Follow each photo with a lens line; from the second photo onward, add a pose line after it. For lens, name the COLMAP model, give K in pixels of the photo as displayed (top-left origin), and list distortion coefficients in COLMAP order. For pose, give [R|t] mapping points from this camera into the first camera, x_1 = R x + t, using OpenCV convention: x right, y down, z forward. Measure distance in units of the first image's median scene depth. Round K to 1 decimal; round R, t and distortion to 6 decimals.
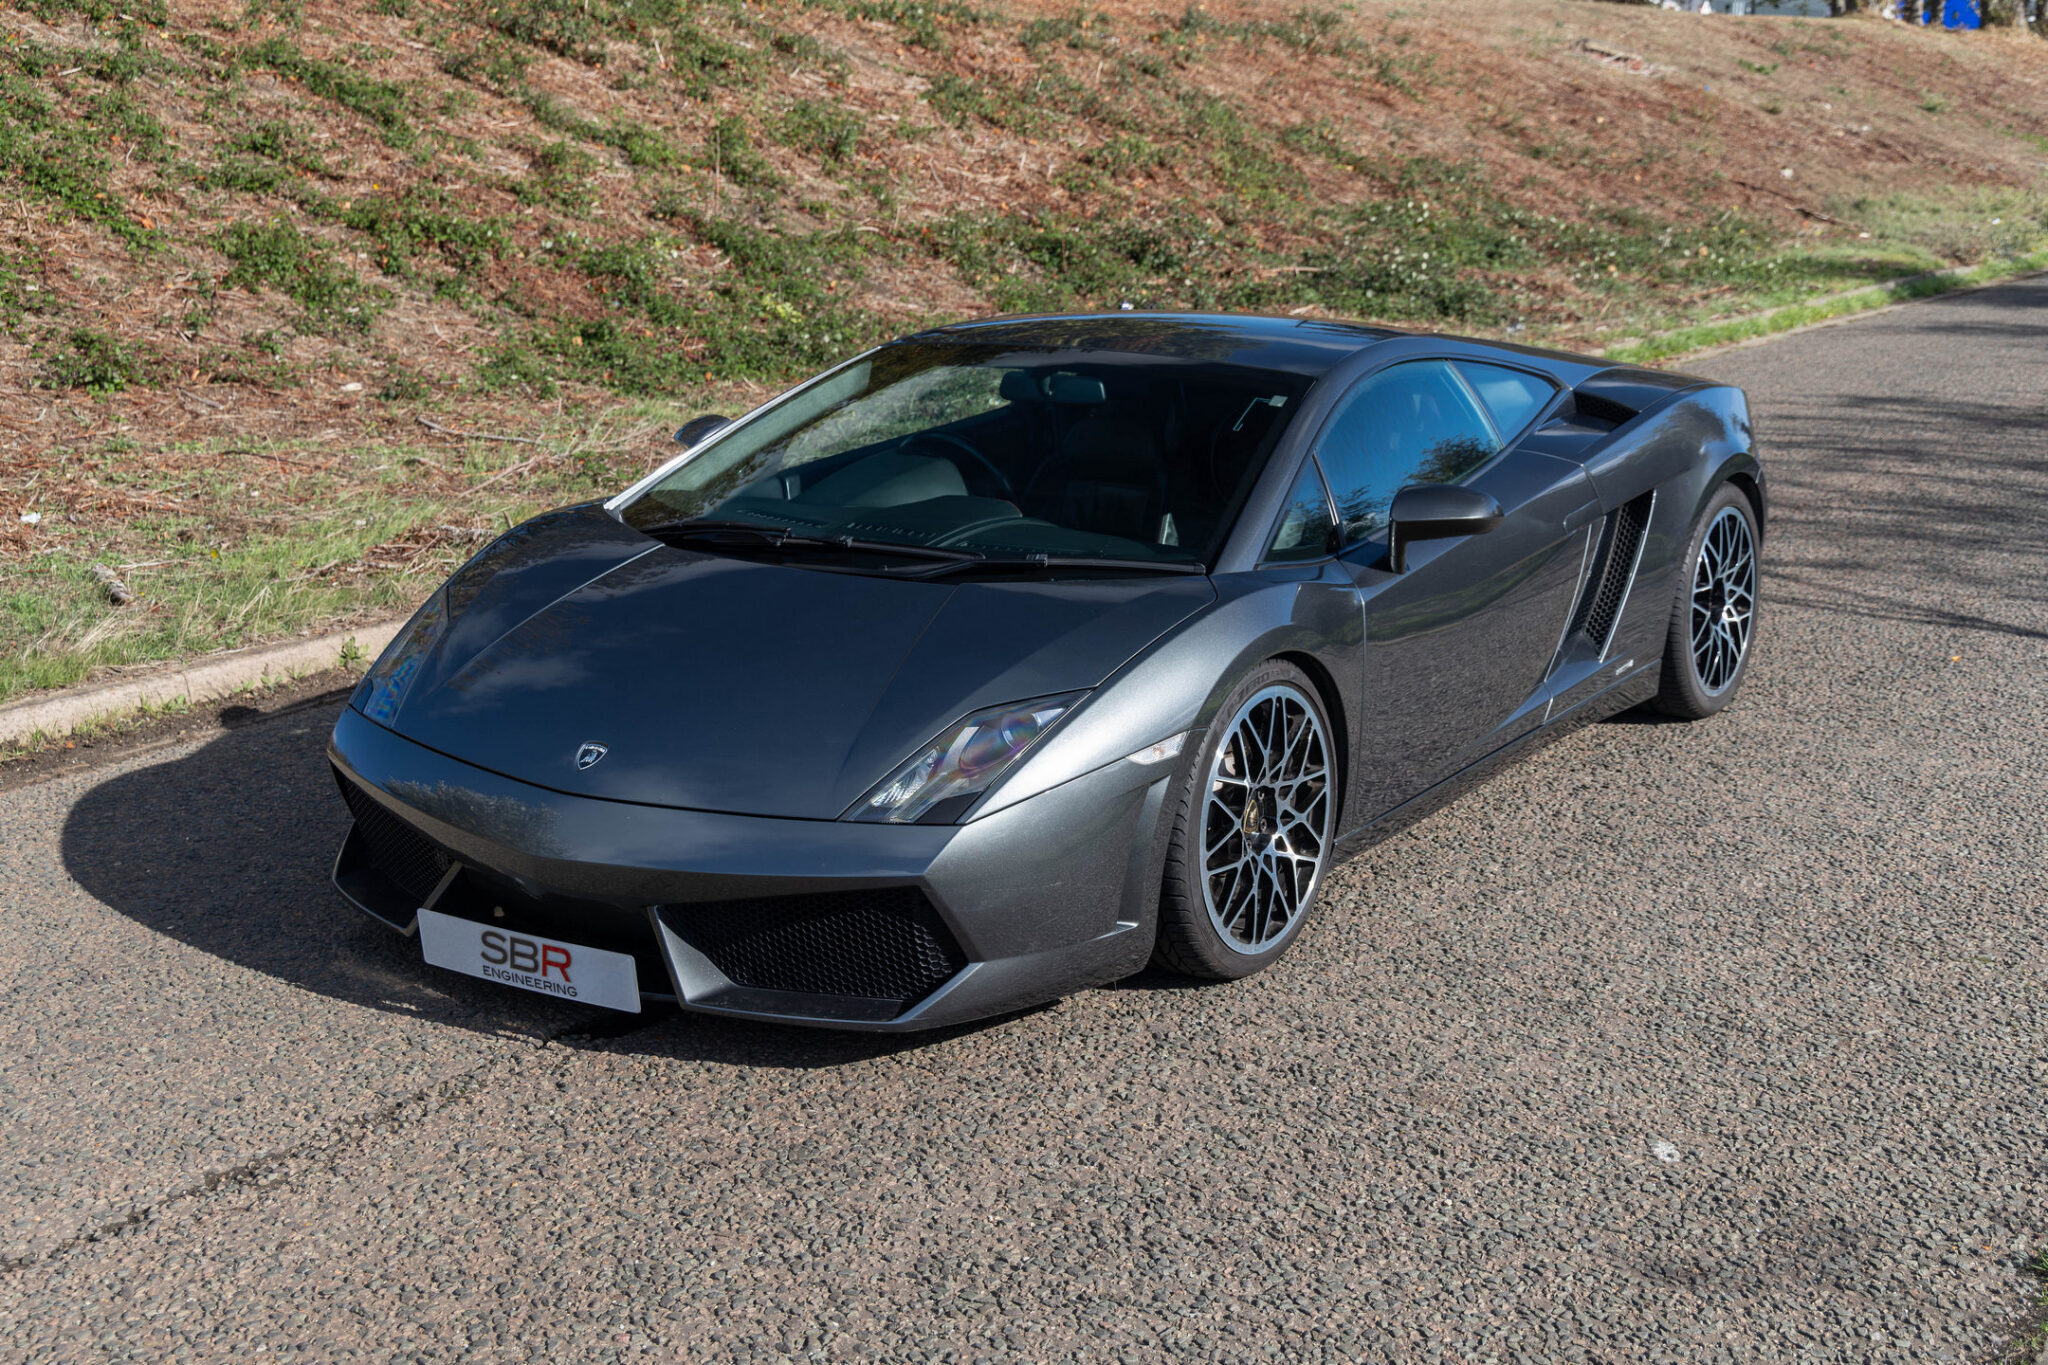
lens RADIAL K [[2638.2, 0, 1024.0], [0, 2638.2, 682.5], [0, 0, 1]] dist [0.042833, -0.027990]
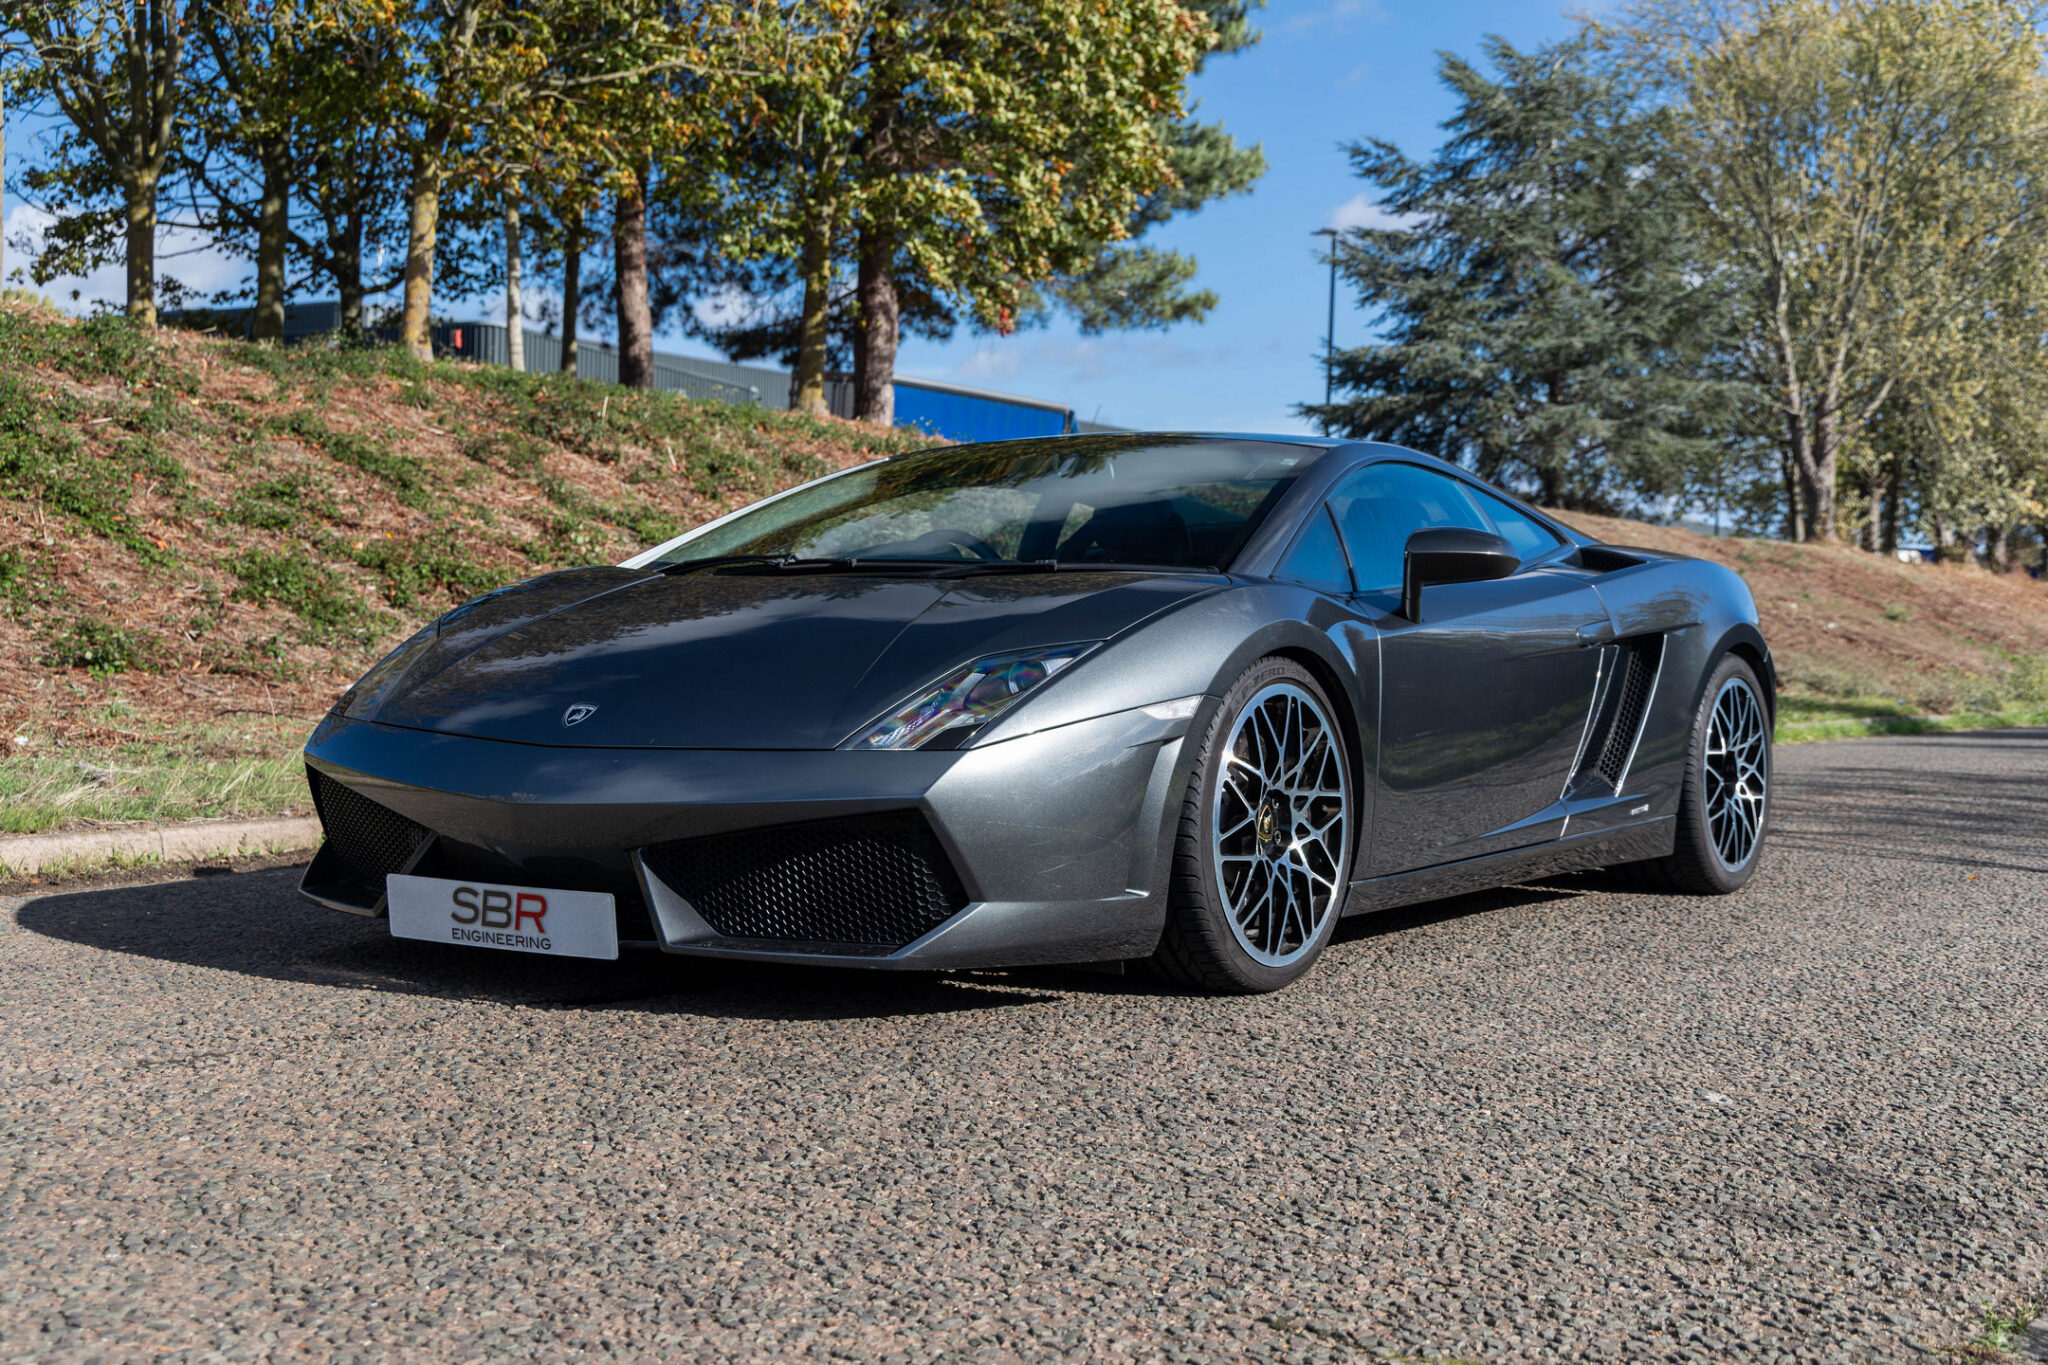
lens RADIAL K [[2604.3, 0, 1028.7], [0, 2604.3, 677.2], [0, 0, 1]] dist [0.036060, -0.012439]
pose [[0.999746, 0.021898, 0.005257, -0.004181], [-0.020339, 0.978193, -0.206701, 0.142213], [-0.009669, 0.206542, 0.978390, 0.047576]]
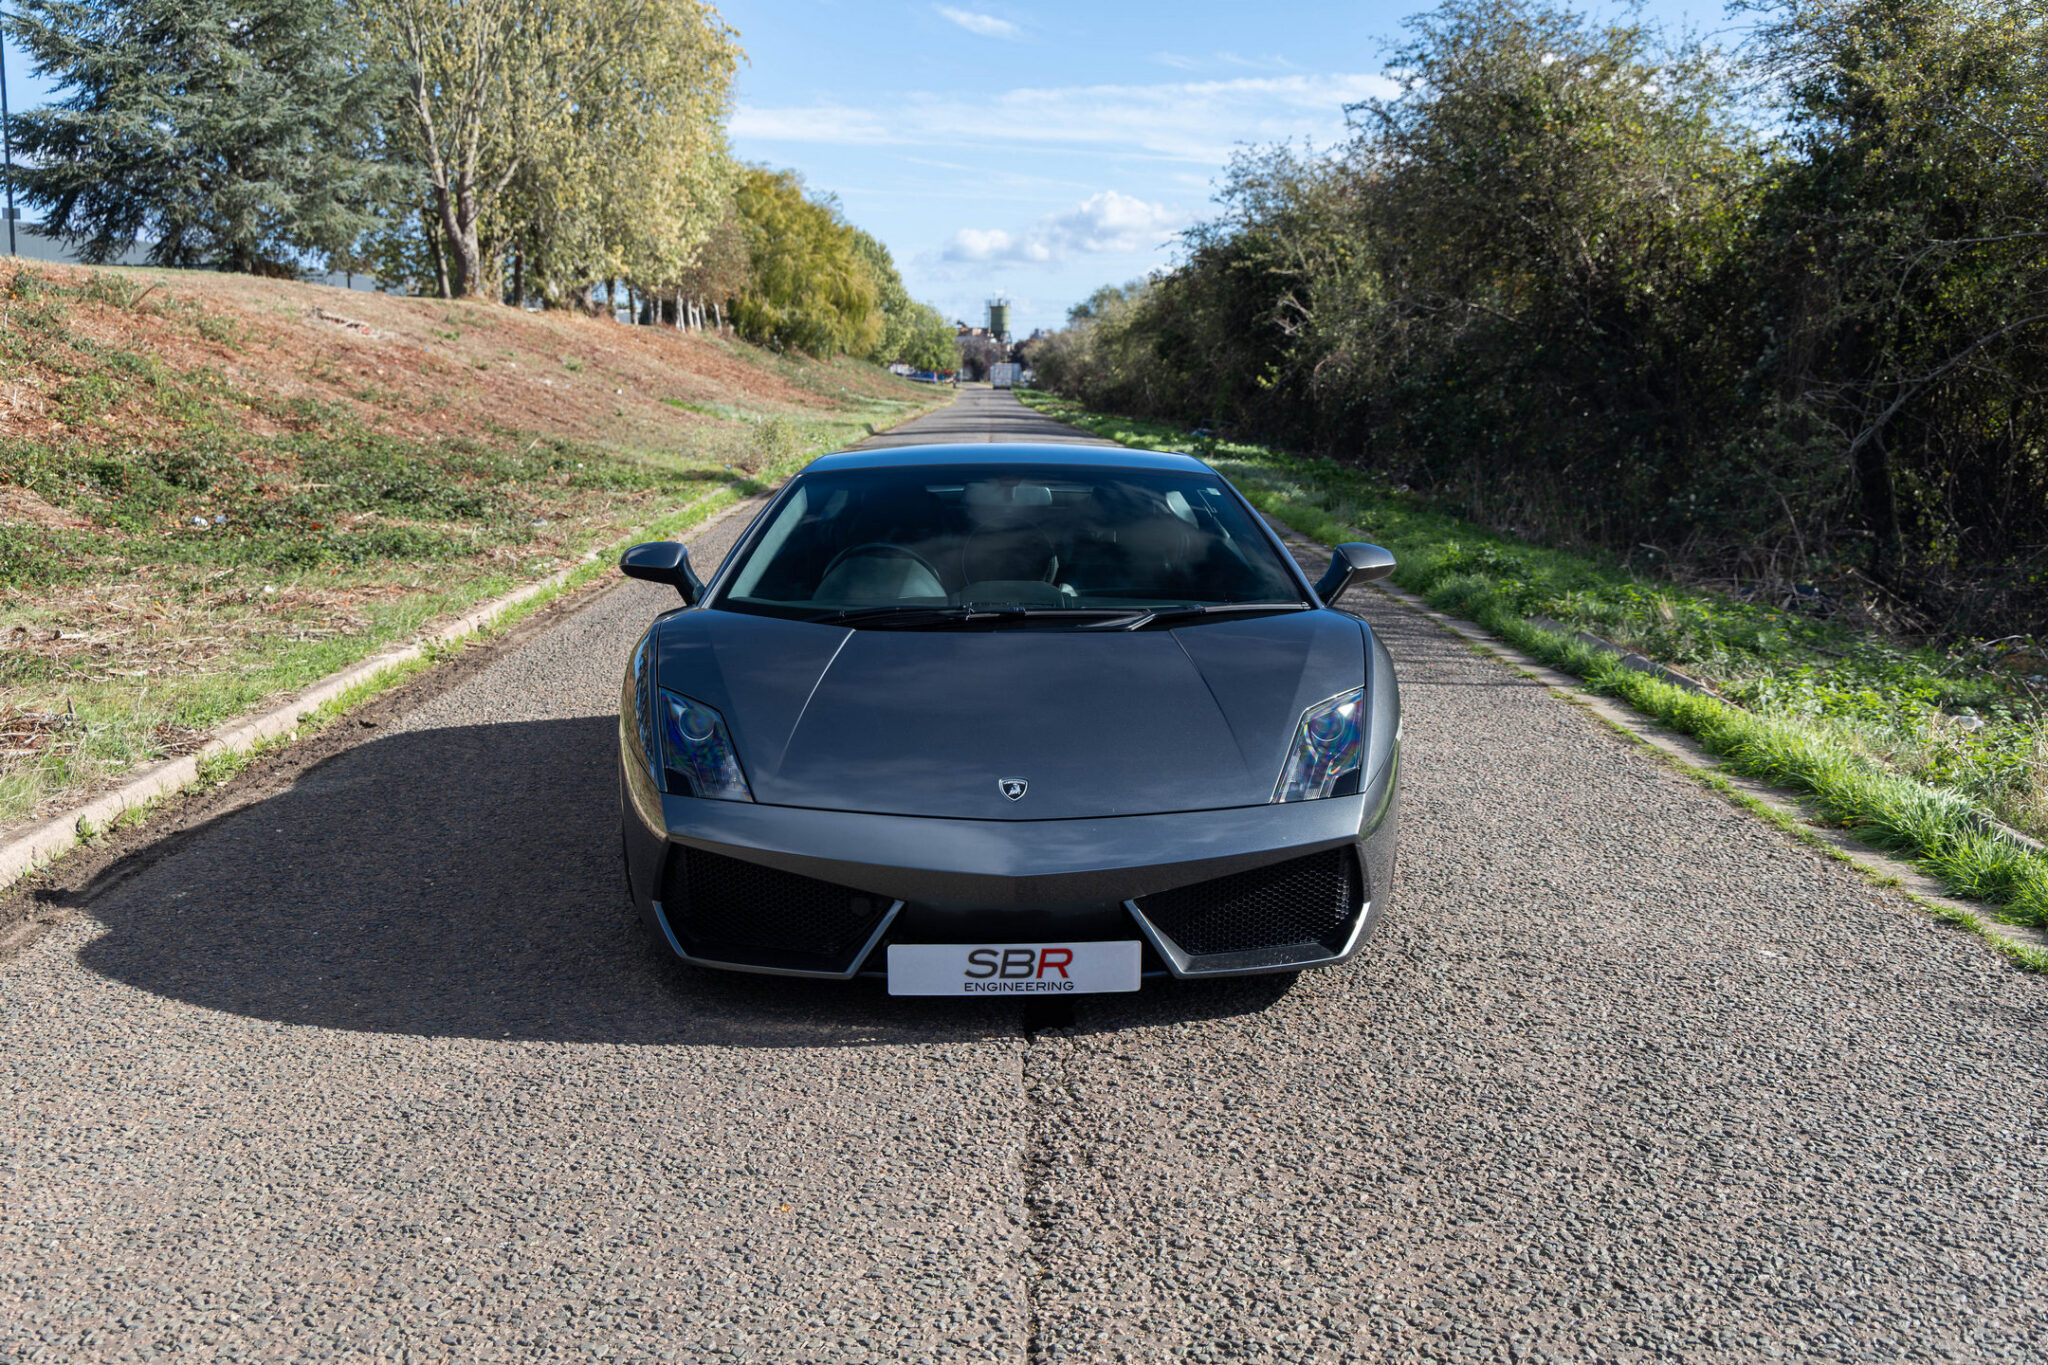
lens RADIAL K [[2188.3, 0, 1031.6], [0, 2188.3, 676.0], [0, 0, 1]] dist [0.016439, 0.027573]
pose [[0.824959, -0.084186, 0.558888, -0.474368], [0.130065, 0.990582, -0.042773, 0.014318], [-0.550024, 0.107977, 0.828139, 0.134242]]
